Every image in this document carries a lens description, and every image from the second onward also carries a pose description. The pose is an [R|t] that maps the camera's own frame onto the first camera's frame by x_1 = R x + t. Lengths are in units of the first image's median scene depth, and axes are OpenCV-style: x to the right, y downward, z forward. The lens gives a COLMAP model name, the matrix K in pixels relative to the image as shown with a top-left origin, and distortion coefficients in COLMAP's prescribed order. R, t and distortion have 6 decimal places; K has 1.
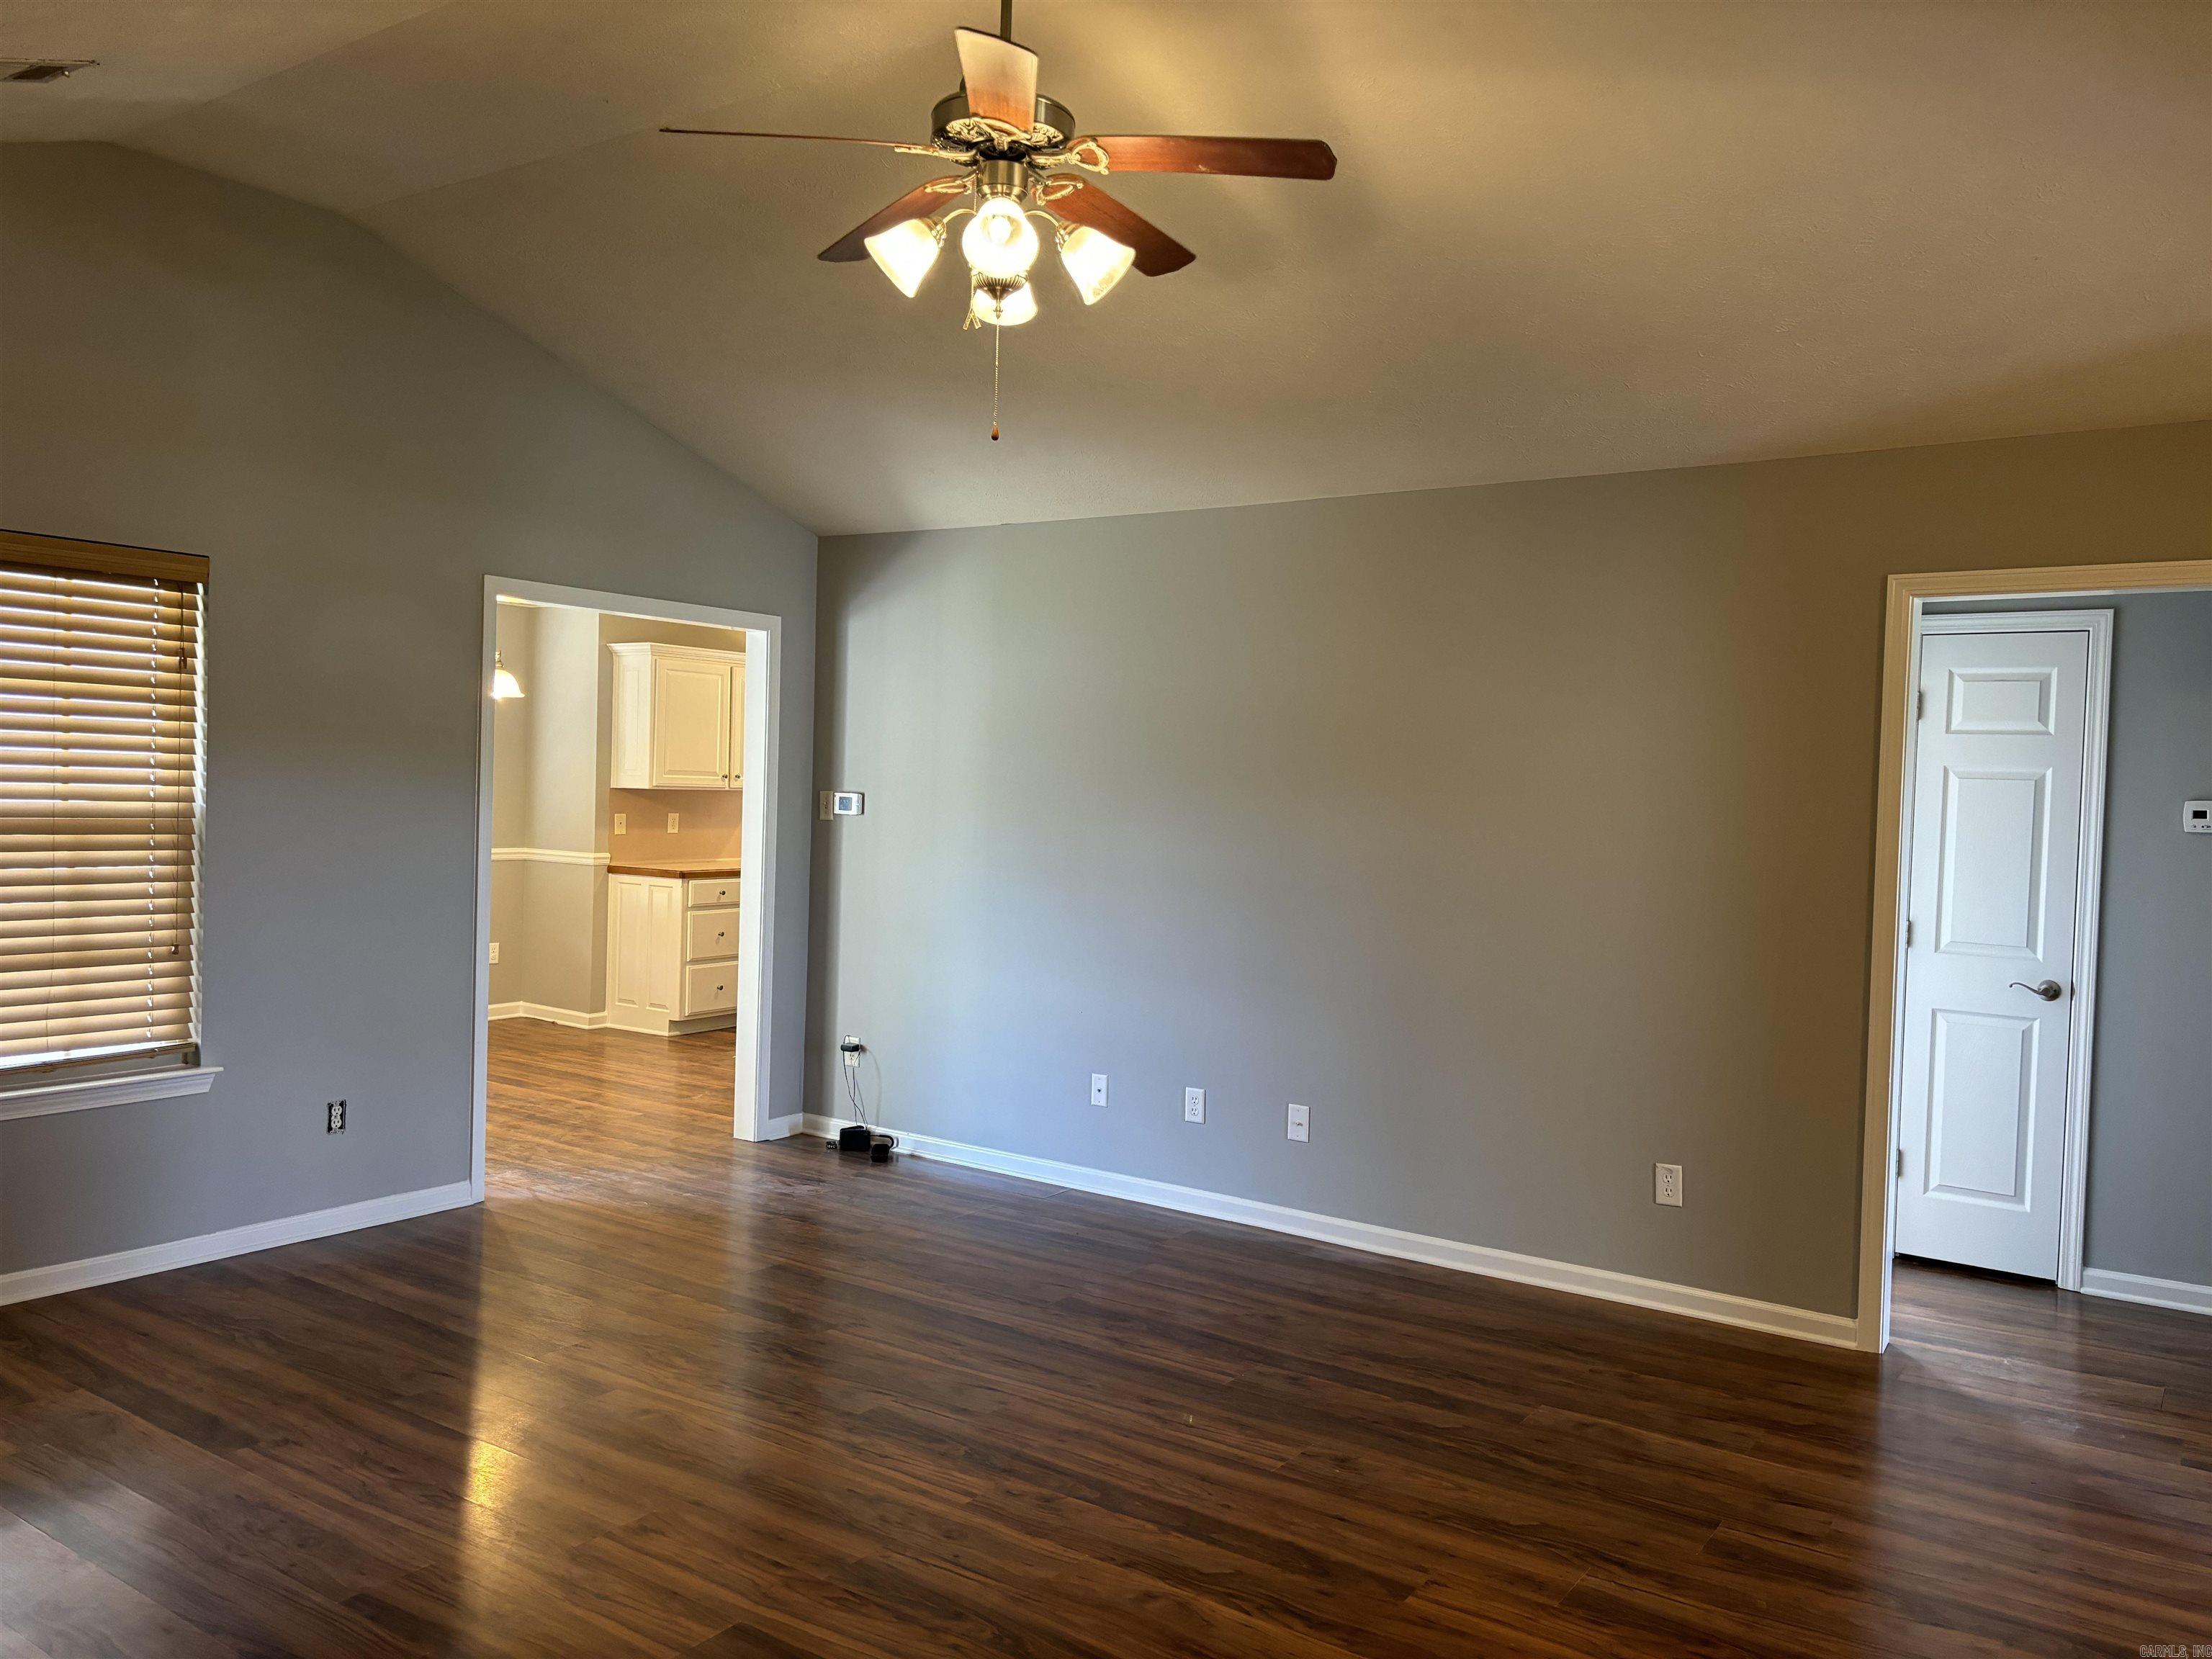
lens RADIAL K [[1675.2, 0, 1129.0], [0, 1675.2, 818.7], [0, 0, 1]] dist [0.053257, -0.055937]
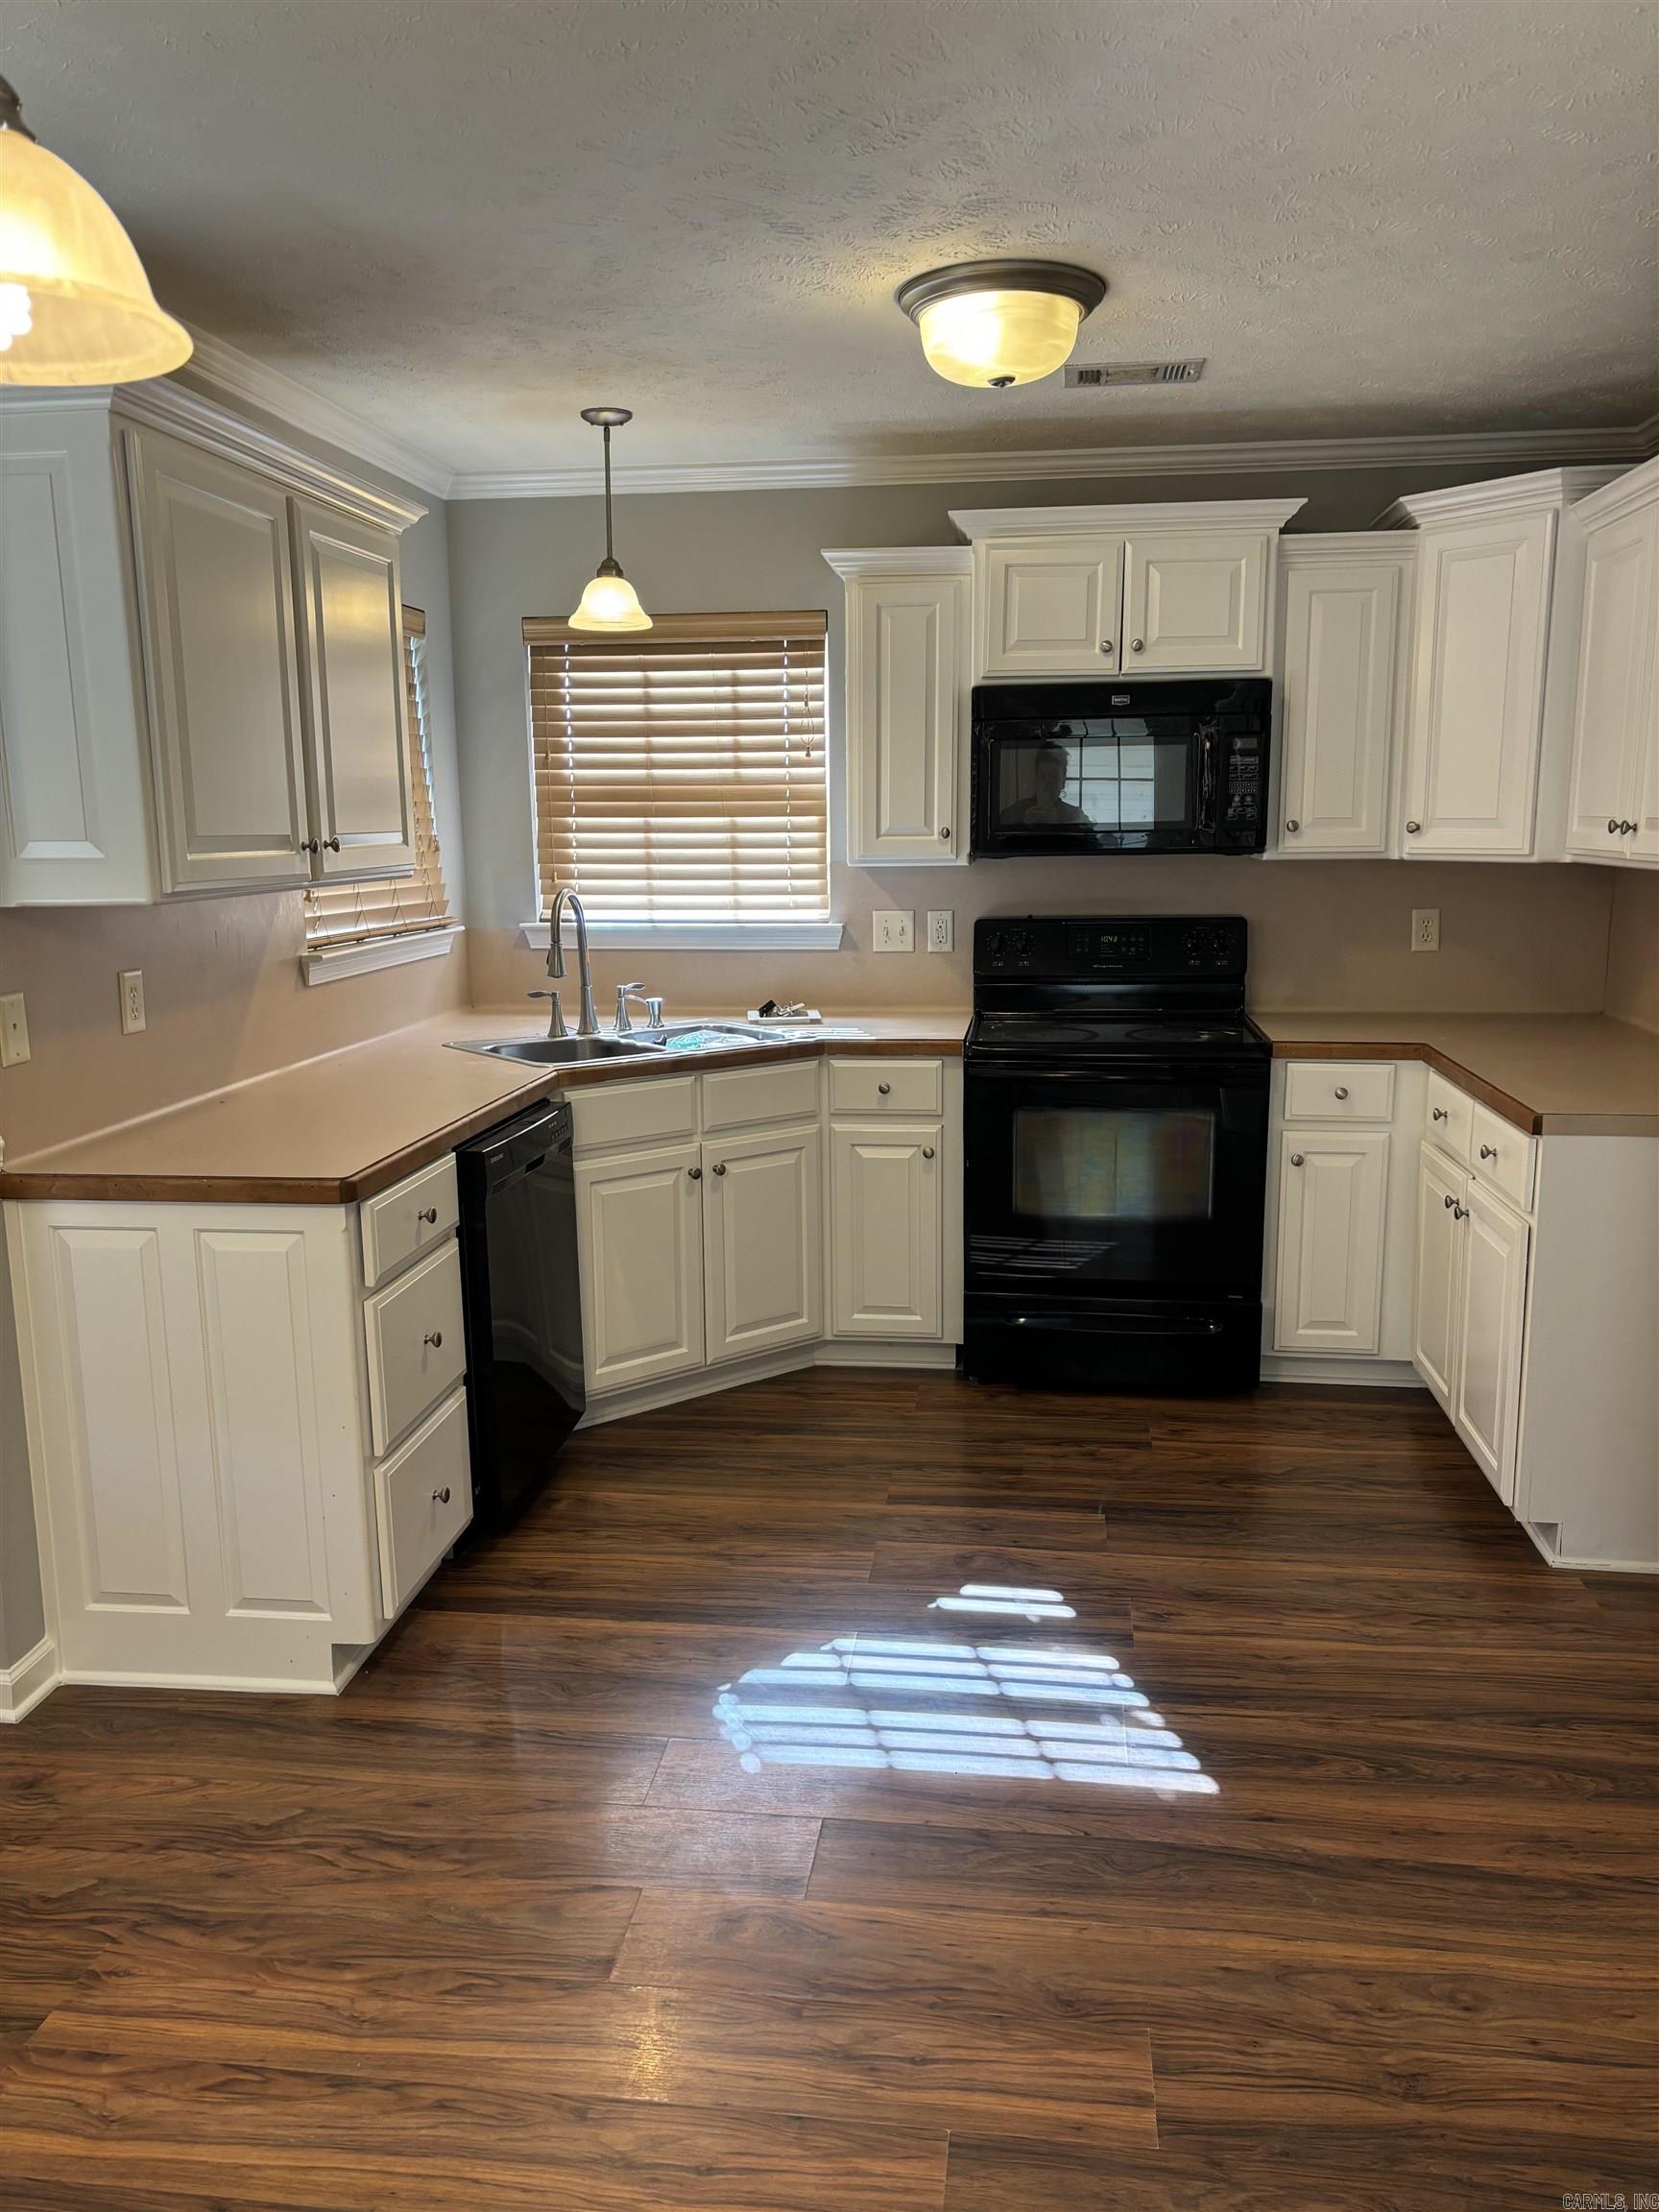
lens RADIAL K [[1675.2, 0, 834.2], [0, 1675.2, 1121.9], [0, 0, 1]] dist [0.053257, -0.055937]
pose [[0.882140, -0.124675, 0.454185, -0.314177], [0.049707, 0.983587, 0.173455, -0.025514], [-0.468356, -0.130435, 0.873859, 0.676731]]
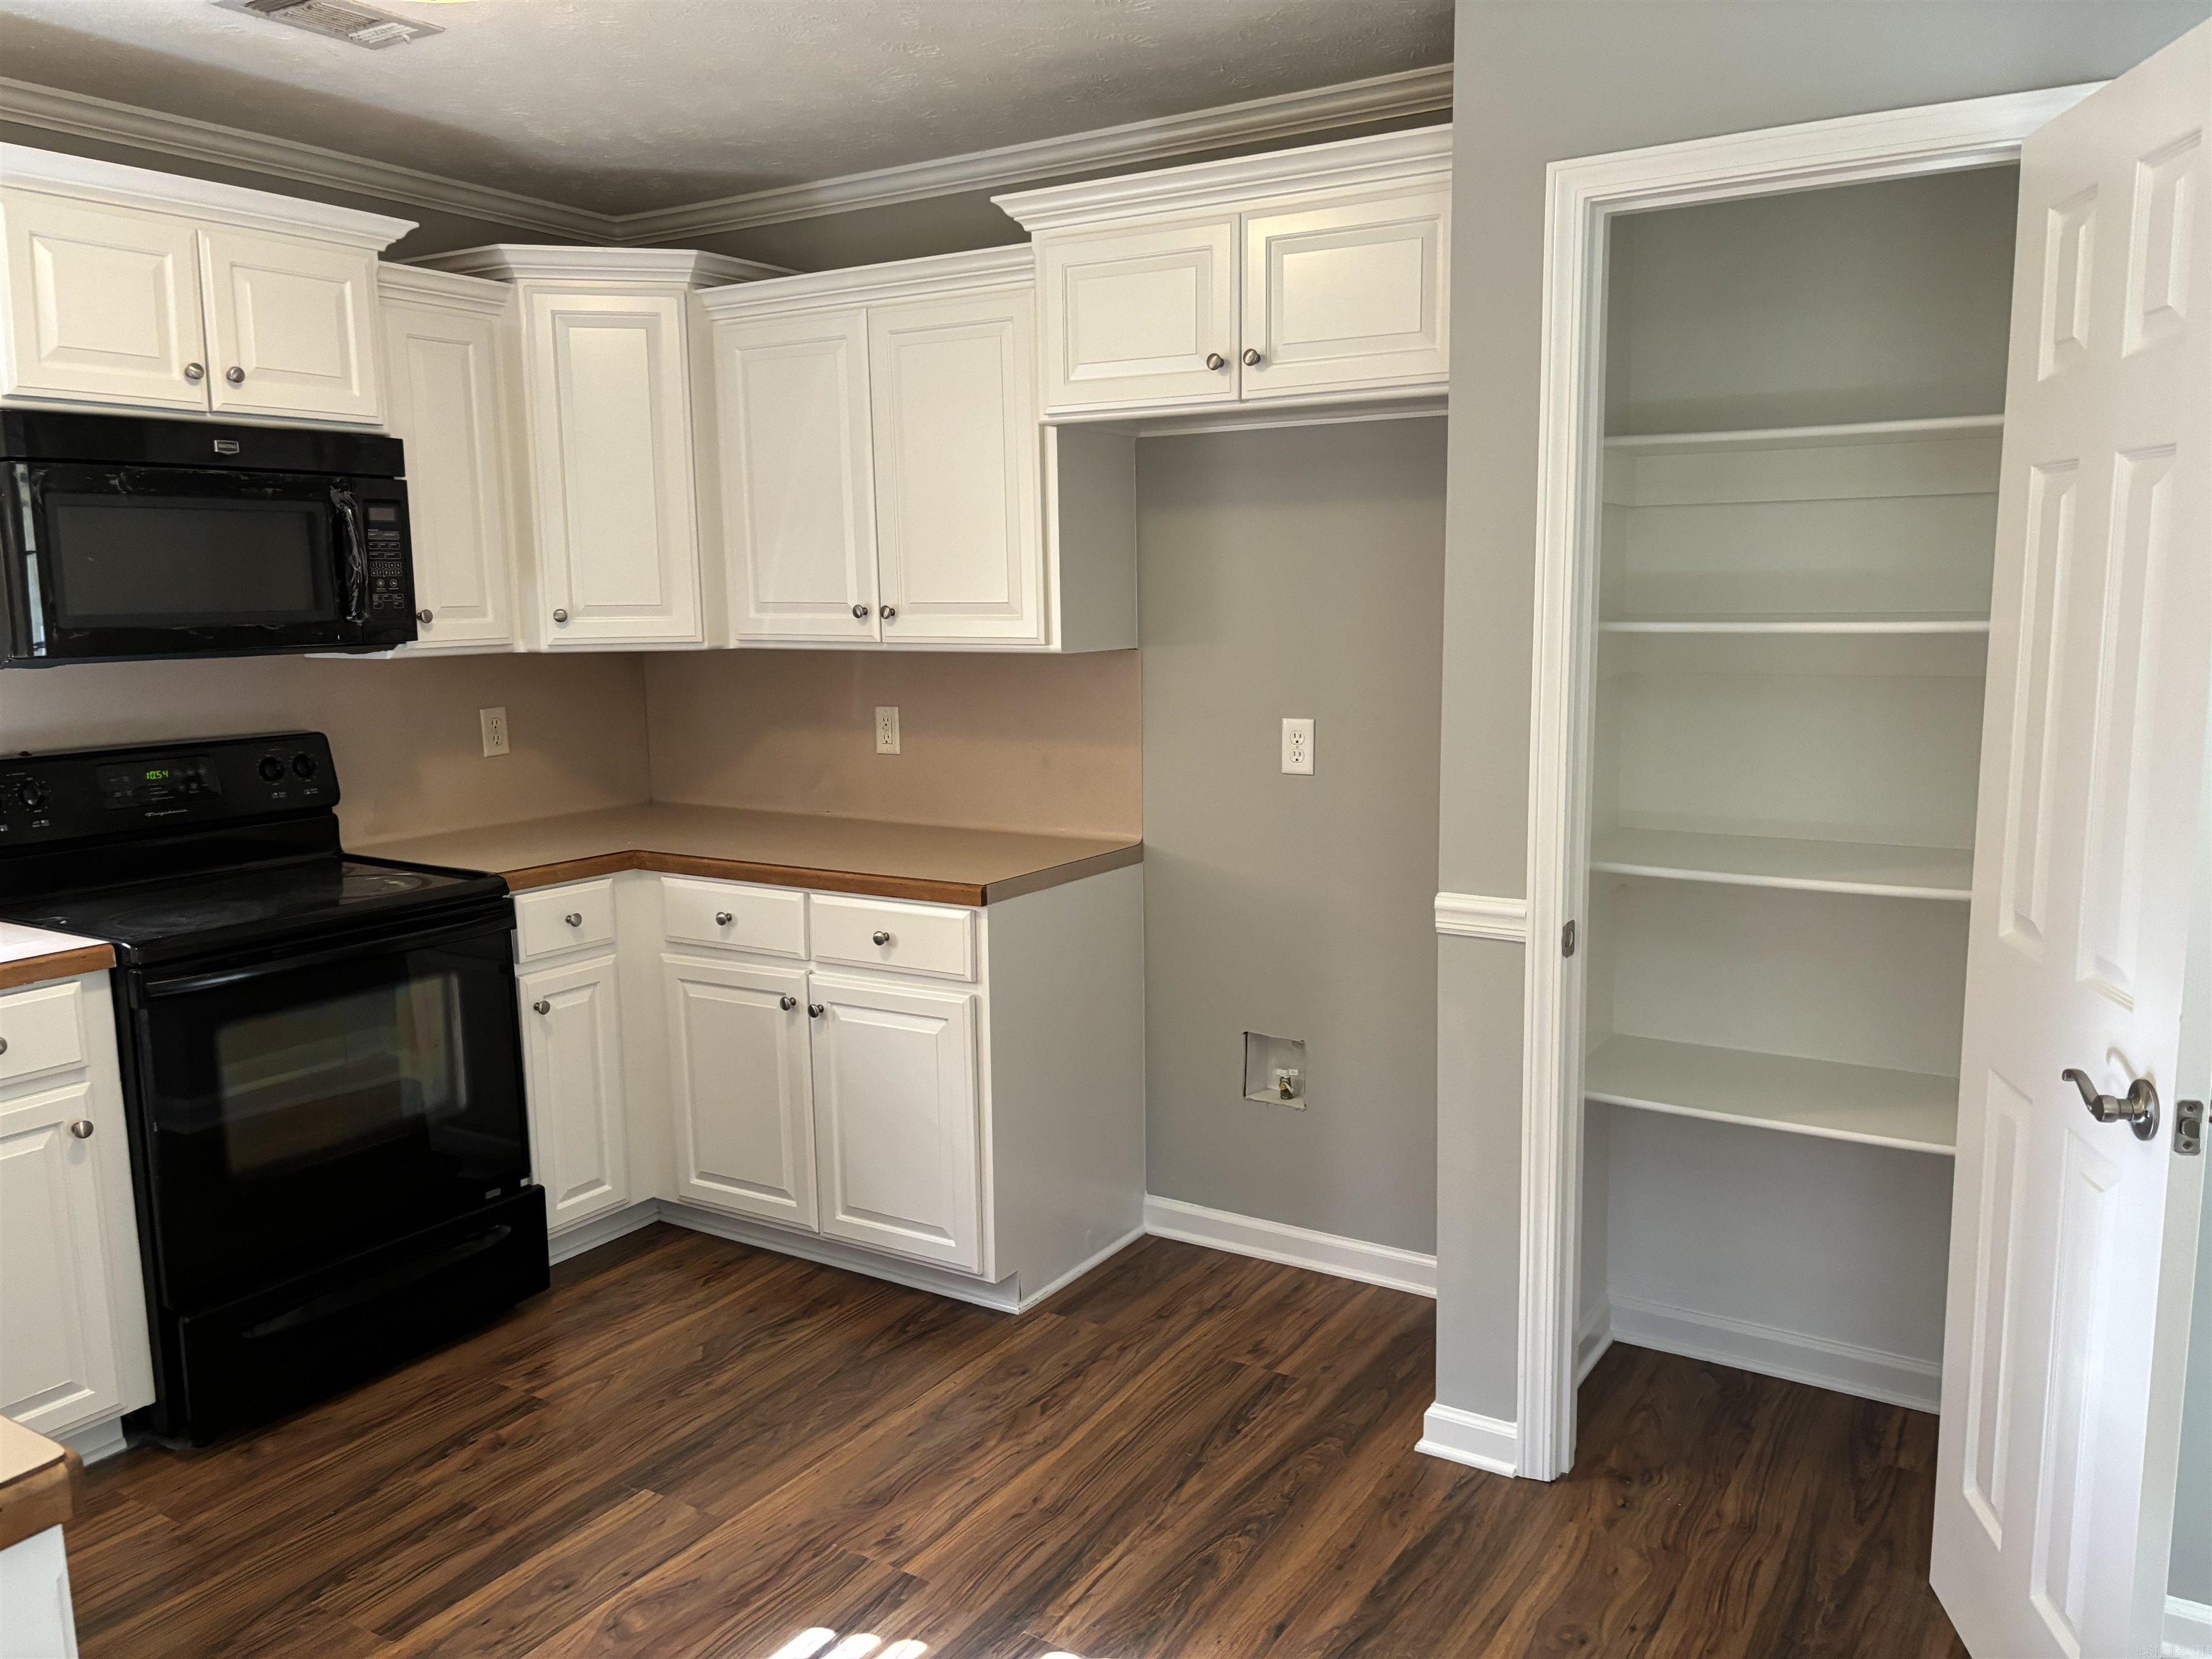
lens RADIAL K [[1675.2, 0, 1124.8], [0, 1675.2, 826.2], [0, 0, 1]] dist [0.053257, -0.055937]
pose [[-0.064428, -0.173916, 0.982651, -0.376361], [0.036176, 0.983642, 0.176463, -0.033758], [-0.997266, 0.046917, -0.057083, 0.896589]]
